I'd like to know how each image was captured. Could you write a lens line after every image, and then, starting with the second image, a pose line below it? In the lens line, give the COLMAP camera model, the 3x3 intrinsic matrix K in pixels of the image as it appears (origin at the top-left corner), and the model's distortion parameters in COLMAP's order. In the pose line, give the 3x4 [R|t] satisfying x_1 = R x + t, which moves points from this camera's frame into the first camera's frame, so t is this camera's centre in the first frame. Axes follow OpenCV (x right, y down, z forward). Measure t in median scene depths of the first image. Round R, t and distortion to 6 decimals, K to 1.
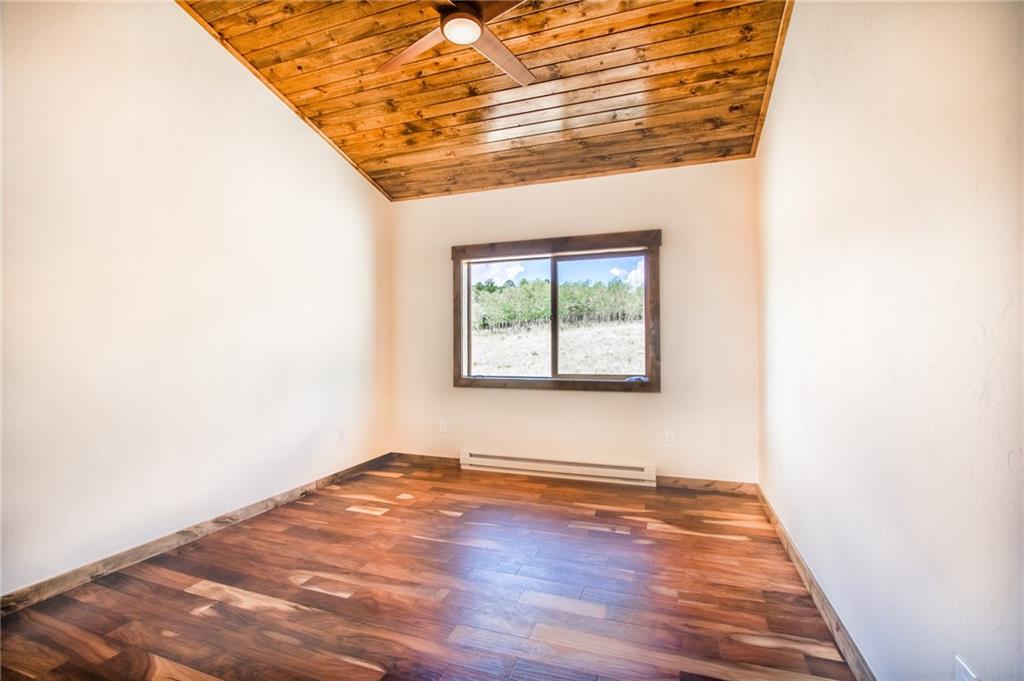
lens RADIAL K [[455.6, 0, 512.0], [0, 455.6, 340.5], [0, 0, 1]] dist [-0.041888, 0.009318]
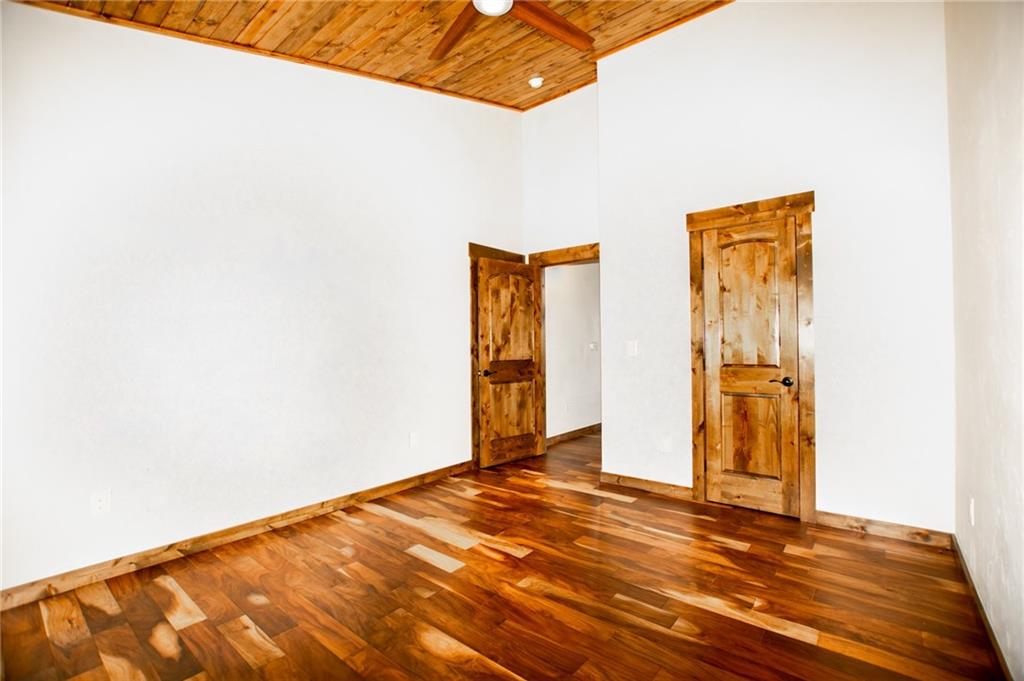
lens RADIAL K [[455.6, 0, 512.0], [0, 455.6, 340.5], [0, 0, 1]] dist [-0.041888, 0.009318]
pose [[-0.941847, 0.015237, 0.335695, -0.353406], [0.008854, 0.999750, -0.020539, 0.019369], [-0.335924, -0.016372, -0.941747, 1.456083]]
